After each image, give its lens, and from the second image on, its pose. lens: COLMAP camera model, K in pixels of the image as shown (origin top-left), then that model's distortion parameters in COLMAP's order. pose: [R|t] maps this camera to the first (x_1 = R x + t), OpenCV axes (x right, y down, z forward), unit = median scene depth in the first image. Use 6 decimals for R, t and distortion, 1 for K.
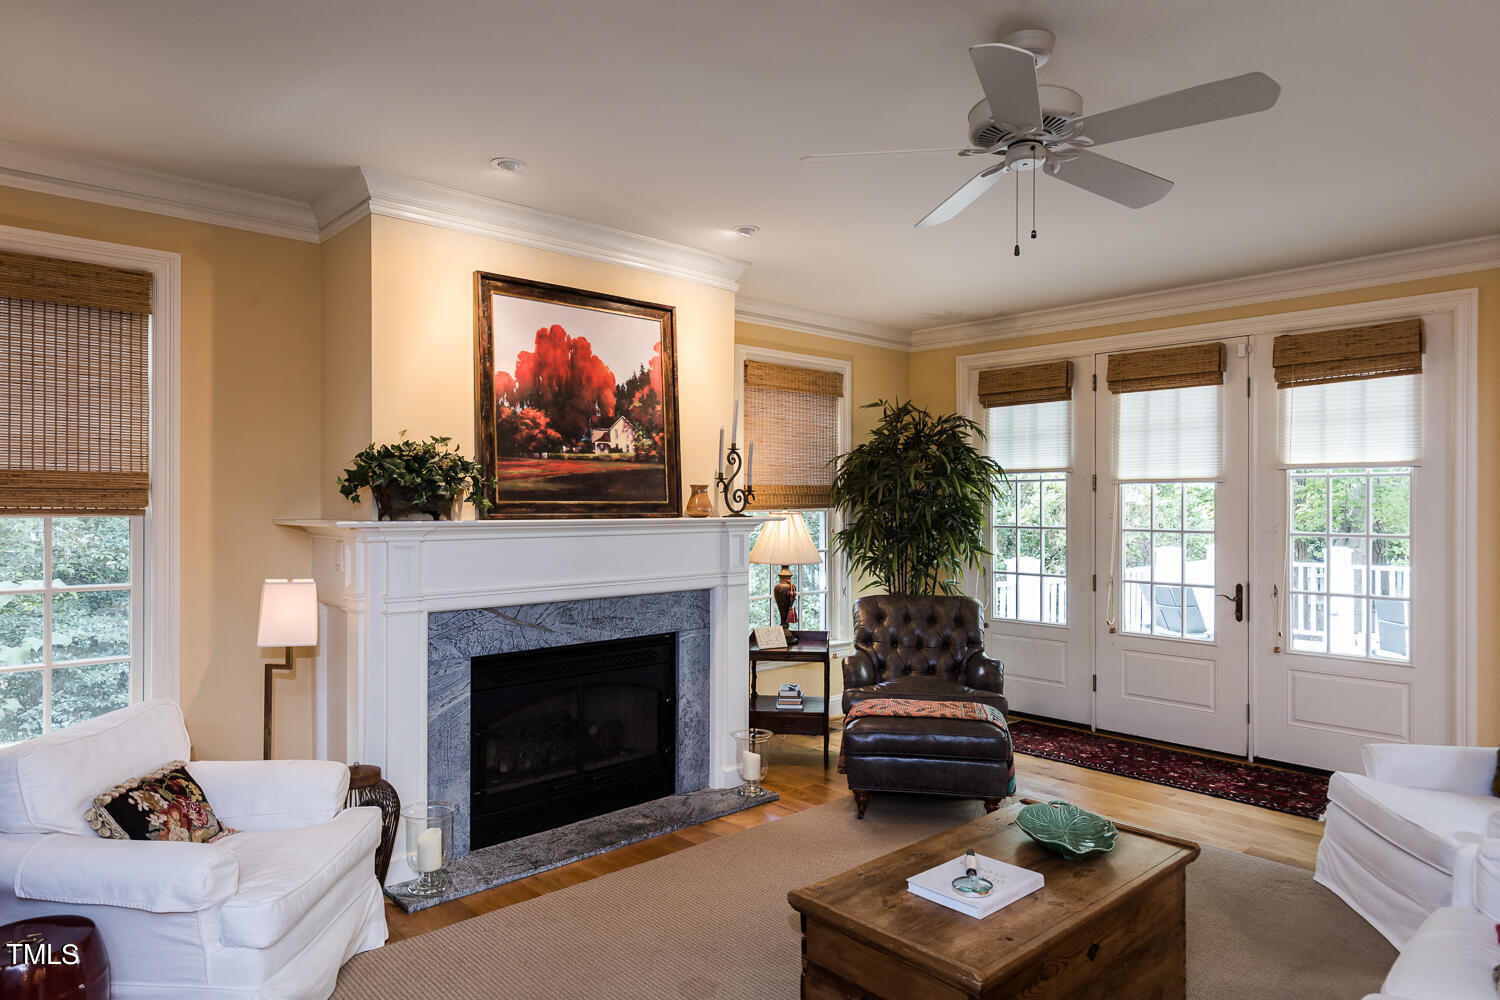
lens RADIAL K [[918.2, 0, 748.7], [0, 918.2, 504.8], [0, 0, 1]] dist [0.001475, 0.000232]
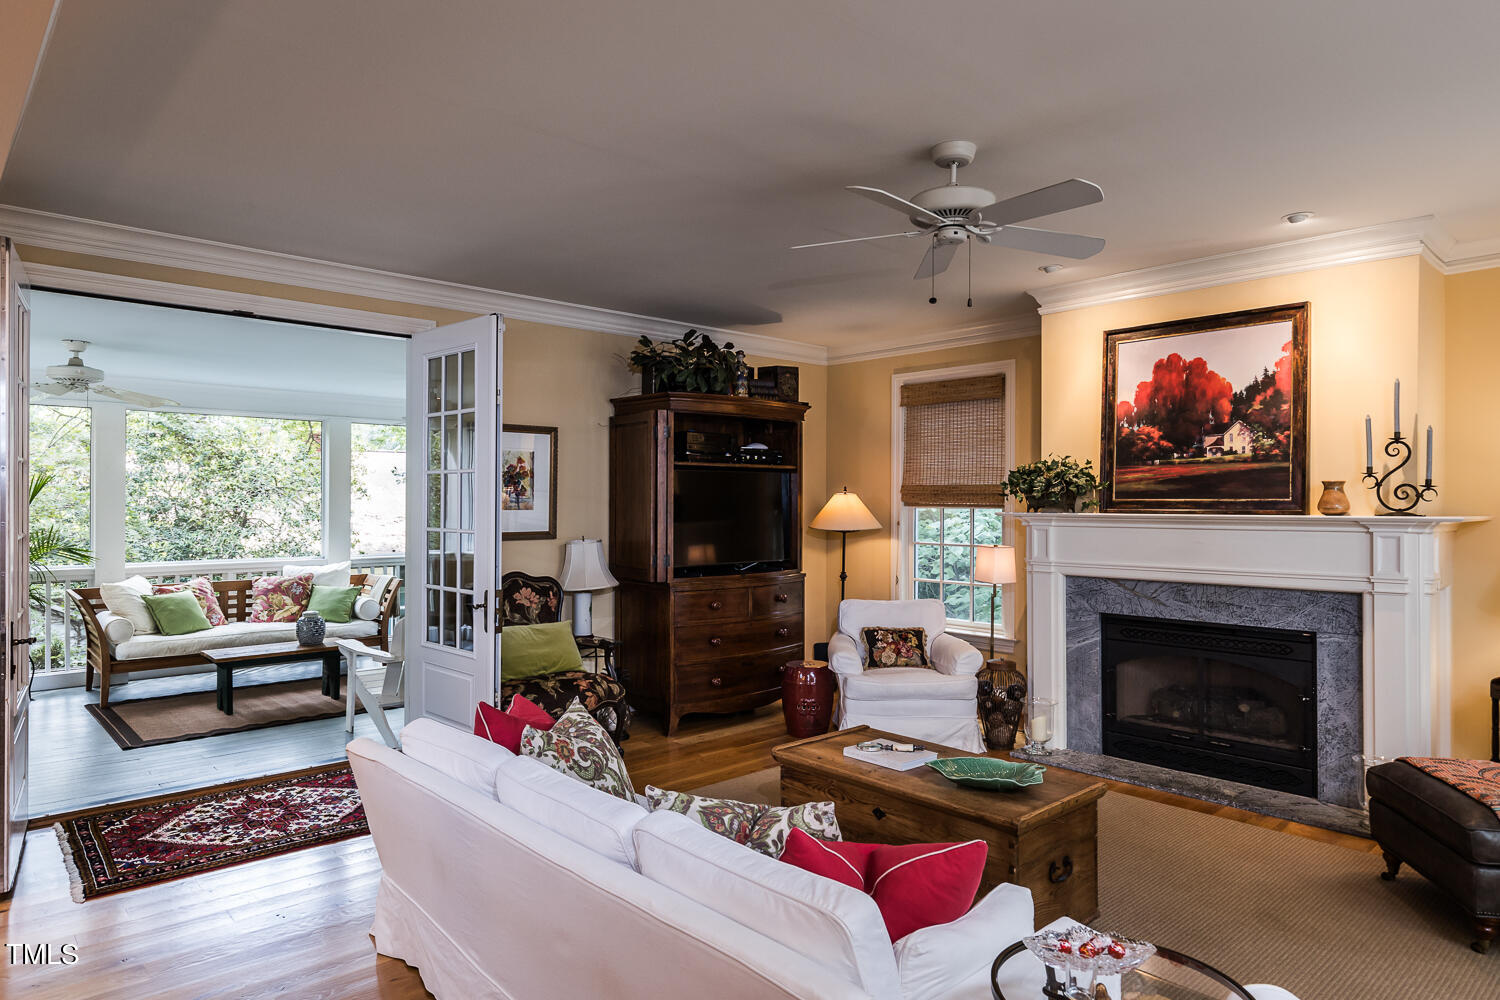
lens RADIAL K [[918.2, 0, 748.7], [0, 918.2, 498.8], [0, 0, 1]] dist [0.001475, 0.000232]
pose [[-0.008378, -0.004524, -0.999955, 0.985609], [-0.001496, 0.999989, -0.004512, 0.001966], [0.999964, 0.001458, -0.008385, 0.441067]]
